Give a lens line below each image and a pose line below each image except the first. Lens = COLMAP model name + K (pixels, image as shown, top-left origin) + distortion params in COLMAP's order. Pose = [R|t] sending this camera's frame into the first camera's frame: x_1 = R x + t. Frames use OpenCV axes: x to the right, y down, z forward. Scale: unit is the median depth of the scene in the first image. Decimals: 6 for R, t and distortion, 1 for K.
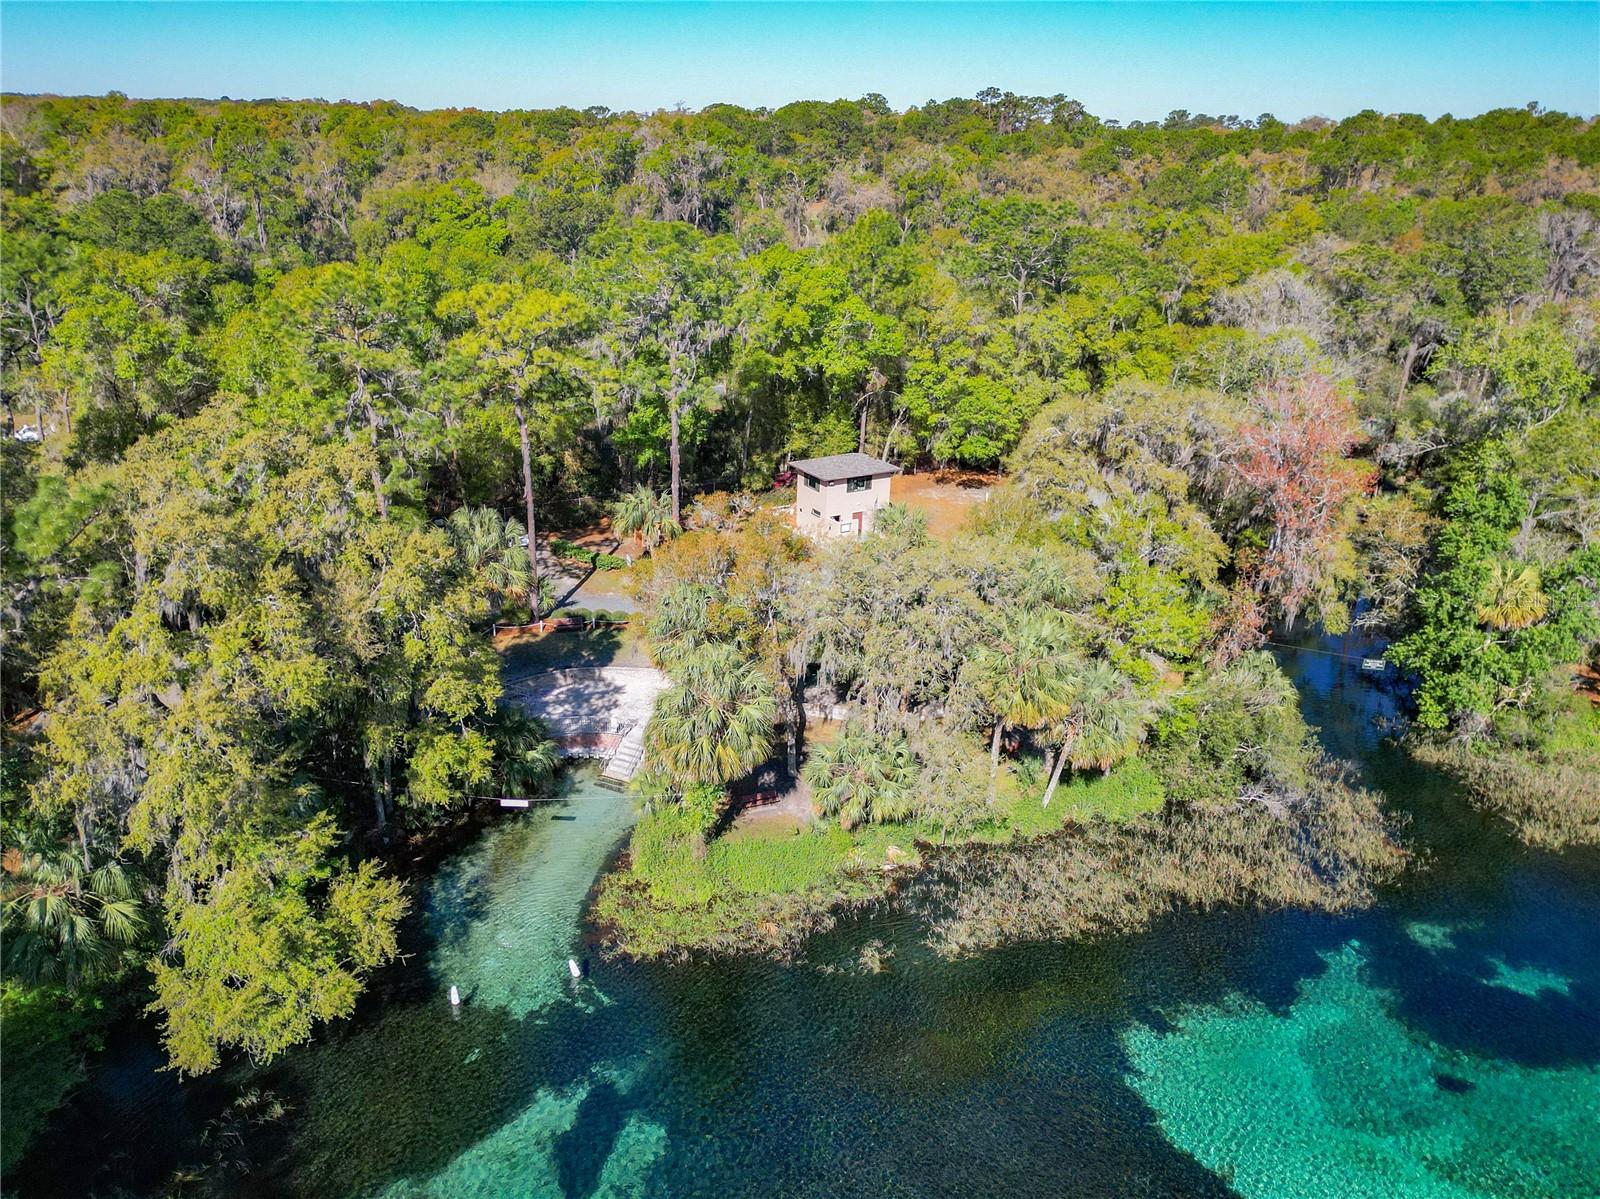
lens RADIAL K [[1110.8, 0, 797.3], [0, 1110.8, 611.0], [0, 0, 1]] dist [0.060575, -0.059306]
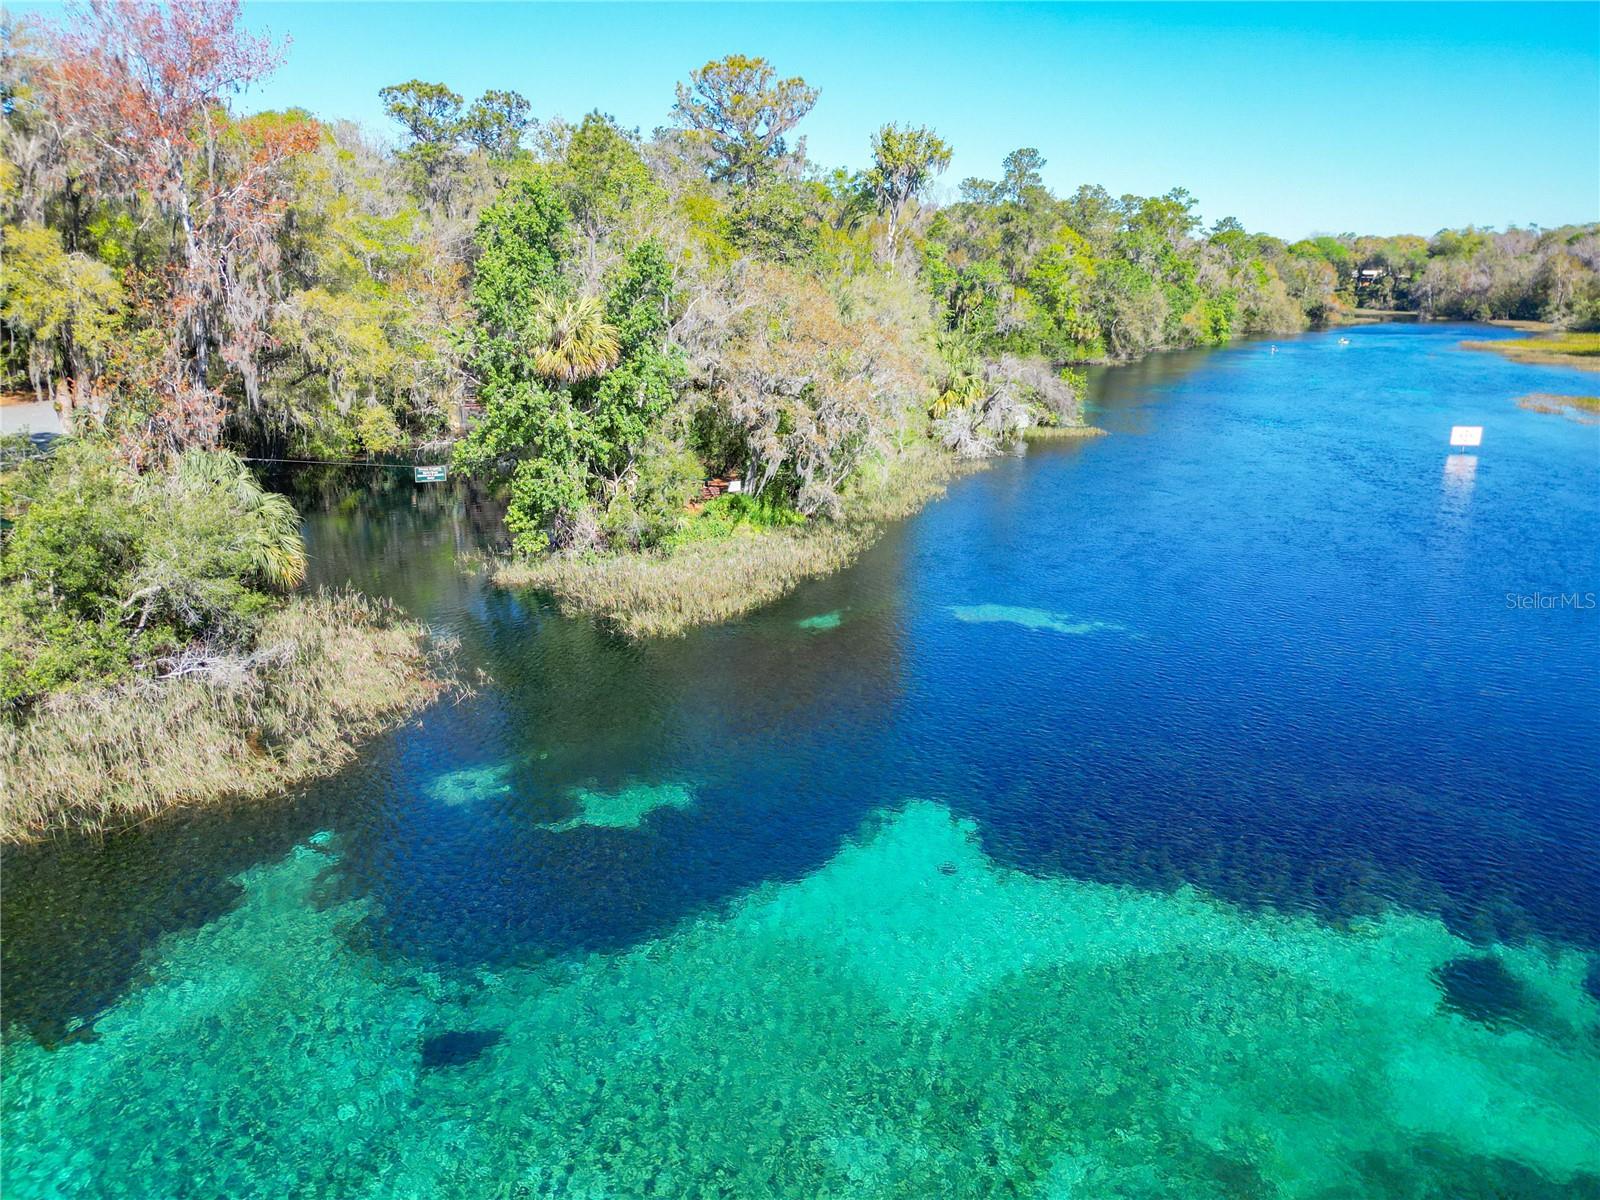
lens RADIAL K [[1110.8, 0, 797.3], [0, 1110.8, 611.5], [0, 0, 1]] dist [0.060575, -0.059306]
pose [[0.796104, -0.166866, 0.581699, 0.391467], [0.208294, 0.978056, -0.004503, 0.241521], [-0.568183, 0.124749, 0.813392, 0.472515]]
